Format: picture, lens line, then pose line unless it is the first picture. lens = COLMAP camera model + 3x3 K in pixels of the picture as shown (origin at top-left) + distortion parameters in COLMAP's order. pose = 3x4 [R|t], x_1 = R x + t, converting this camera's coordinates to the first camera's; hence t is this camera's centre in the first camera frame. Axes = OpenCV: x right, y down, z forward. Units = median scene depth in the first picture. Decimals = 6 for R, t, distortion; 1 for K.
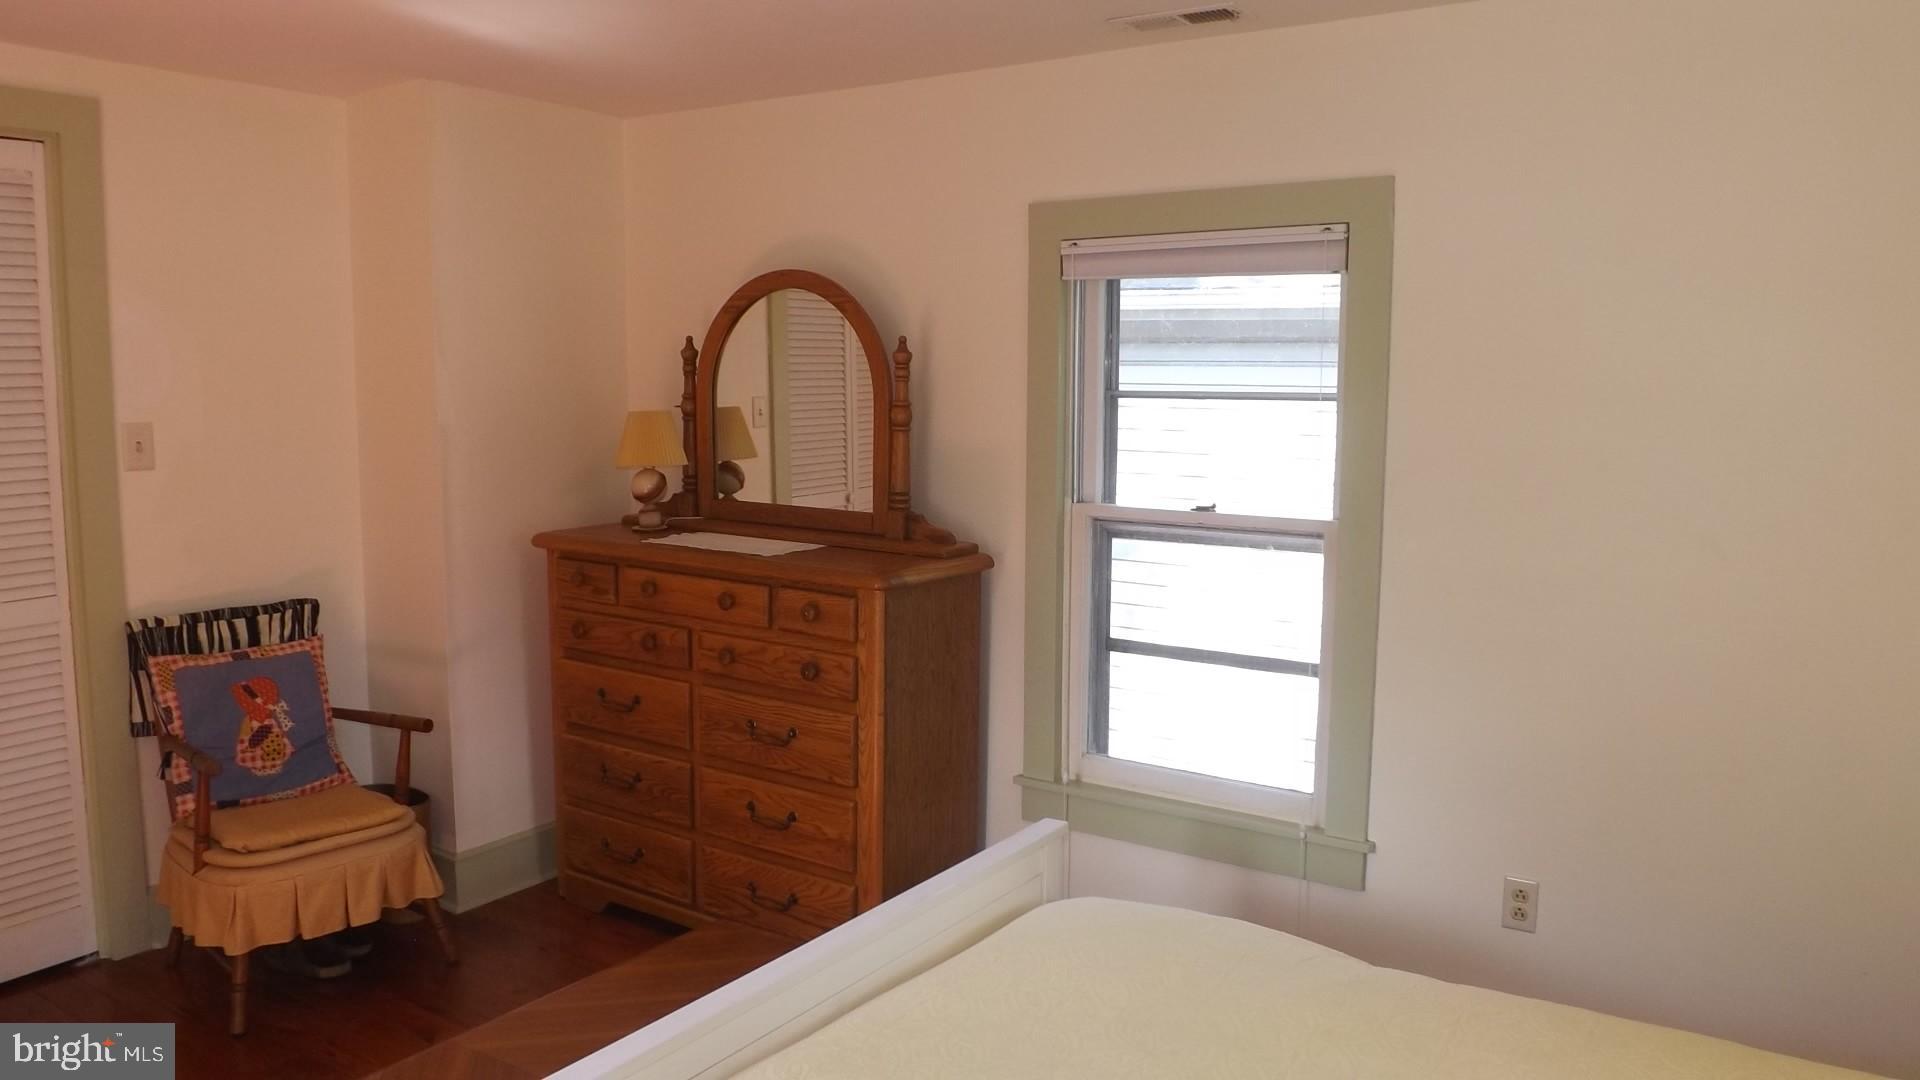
lens RADIAL K [[1391.7, 0, 991.0], [0, 1391.7, 517.2], [0, 0, 1]] dist [-0.056907, 0.002598]
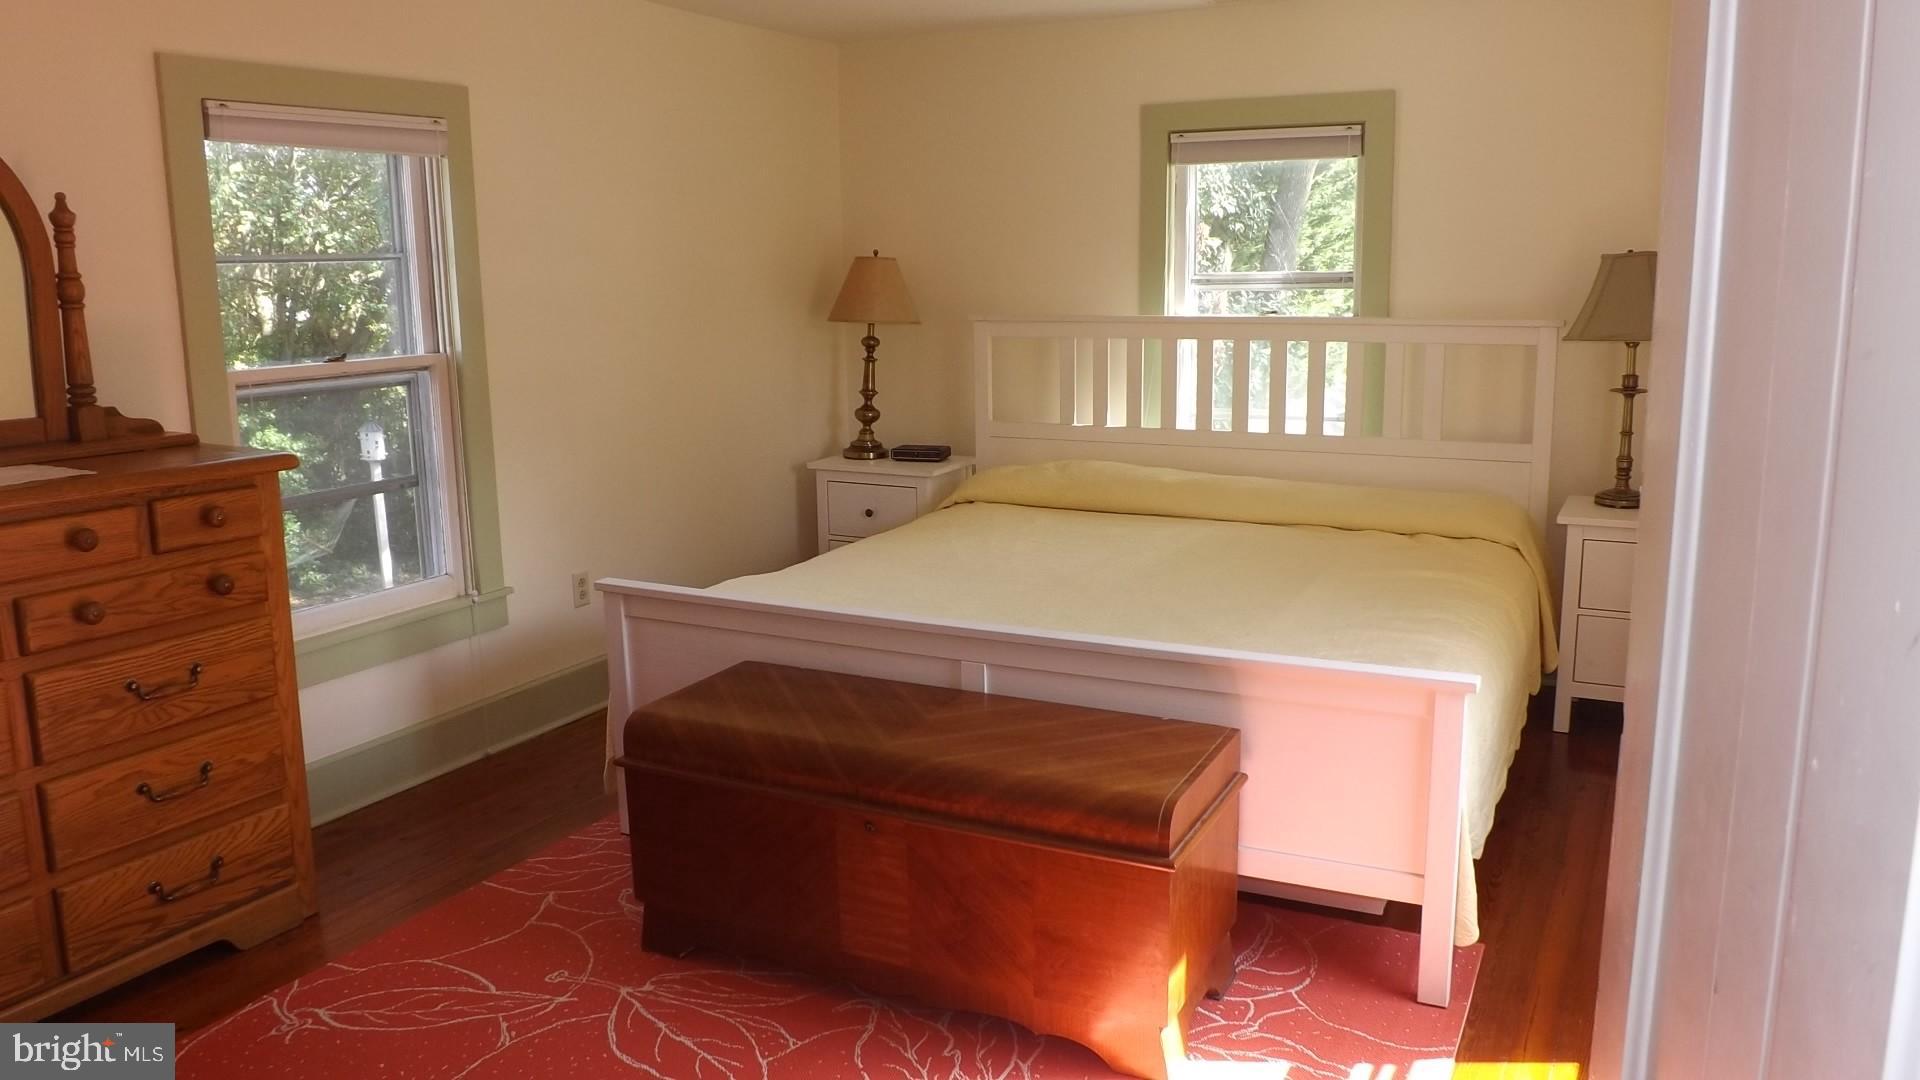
lens RADIAL K [[1391.7, 0, 991.0], [0, 1391.7, 517.2], [0, 0, 1]] dist [-0.056907, 0.002598]
pose [[-0.126098, -0.188077, 0.974026, -0.980008], [0.108699, 0.973332, 0.202016, -0.047755], [-0.986045, 0.131349, -0.102292, 0.592857]]
